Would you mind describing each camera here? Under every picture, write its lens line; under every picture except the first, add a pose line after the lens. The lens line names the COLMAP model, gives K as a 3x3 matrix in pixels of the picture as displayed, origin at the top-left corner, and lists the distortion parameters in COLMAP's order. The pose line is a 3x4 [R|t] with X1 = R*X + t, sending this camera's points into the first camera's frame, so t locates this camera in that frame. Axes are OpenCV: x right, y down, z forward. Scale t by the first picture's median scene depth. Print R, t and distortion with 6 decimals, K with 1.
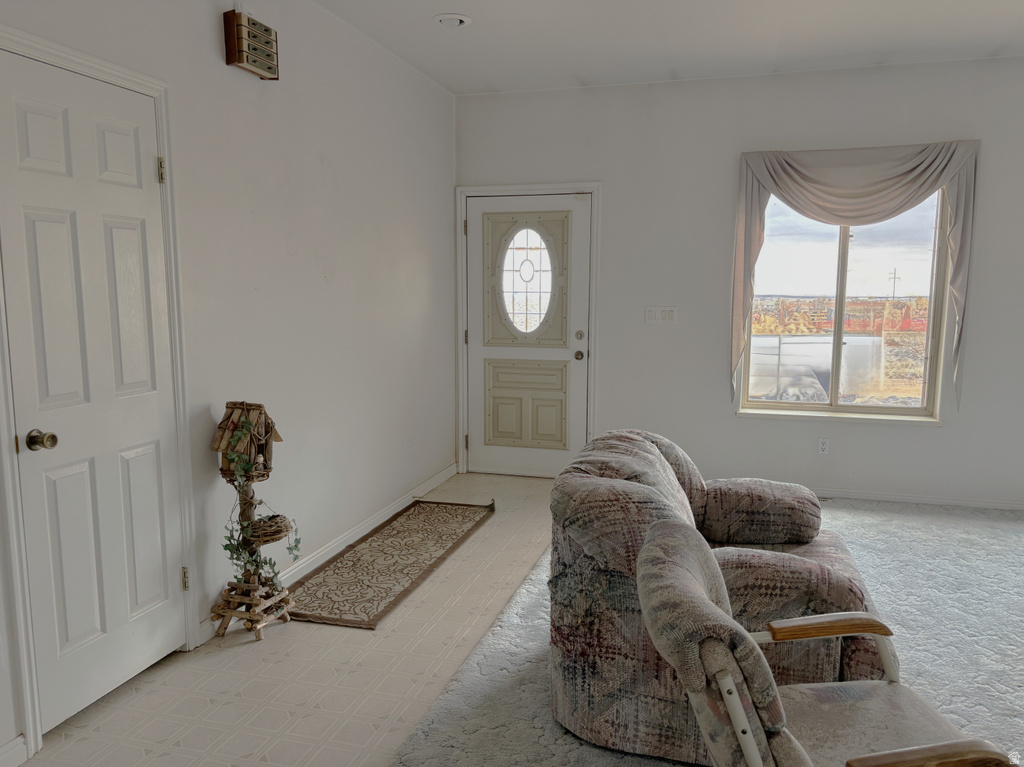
lens RADIAL K [[802.0, 0, 512.0], [0, 802.0, 383.5], [0, 0, 1]] dist [0.121131, -0.285510]
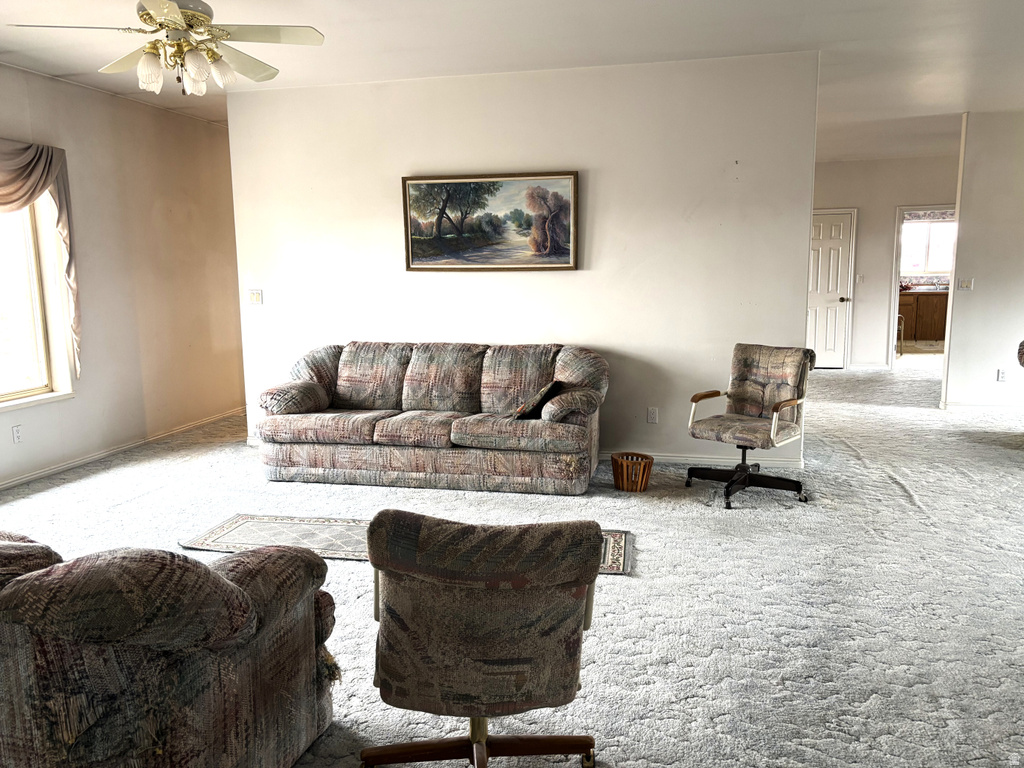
lens RADIAL K [[802.0, 0, 512.0], [0, 802.0, 384.0], [0, 0, 1]] dist [0.121131, -0.285510]
pose [[-0.056928, -0.147177, 0.987471, -0.589437], [0.158535, 0.975193, 0.154487, -0.079838], [-0.985711, 0.165343, -0.032183, 0.673908]]
